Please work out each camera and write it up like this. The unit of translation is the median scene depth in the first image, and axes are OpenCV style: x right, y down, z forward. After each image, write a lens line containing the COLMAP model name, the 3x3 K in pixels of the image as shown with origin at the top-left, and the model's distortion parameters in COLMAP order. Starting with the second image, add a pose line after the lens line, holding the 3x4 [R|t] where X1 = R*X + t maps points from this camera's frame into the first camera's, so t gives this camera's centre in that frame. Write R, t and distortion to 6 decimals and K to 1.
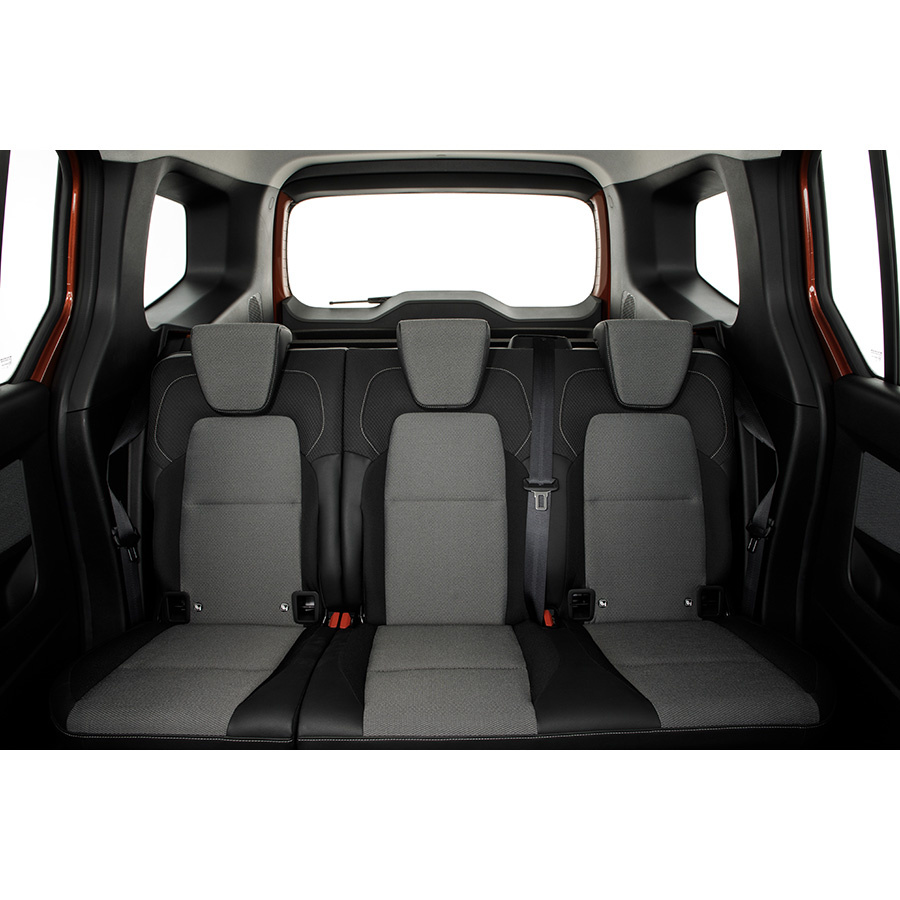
lens RADIAL K [[601.0, 0, 450.0], [0, 601.0, 450.0], [0, 0, 1]] dist [-0.050093, 0.001041]
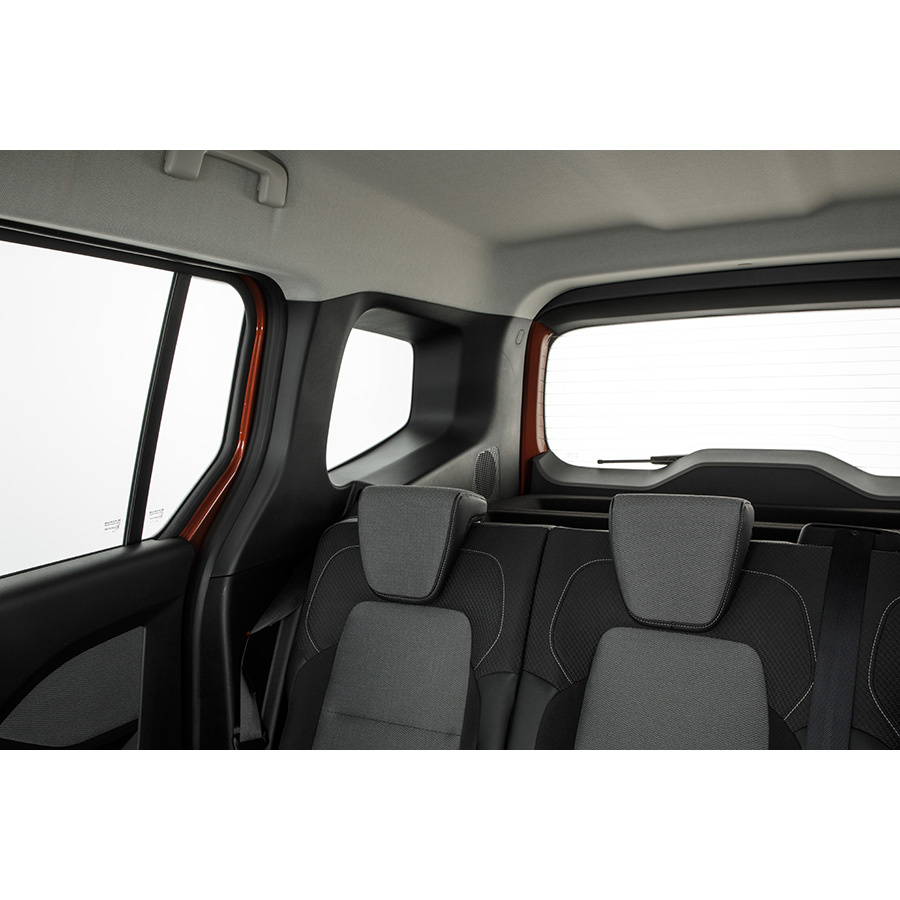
lens RADIAL K [[830.1, 0, 450.0], [0, 830.1, 450.0], [0, 0, 1]] dist [0.010229, 0.009561]
pose [[0.891334, 0.024784, -0.452670, 0.170167], [-0.134878, 0.967786, -0.212597, -0.027777], [0.432819, 0.250550, 0.865963, 0.045976]]
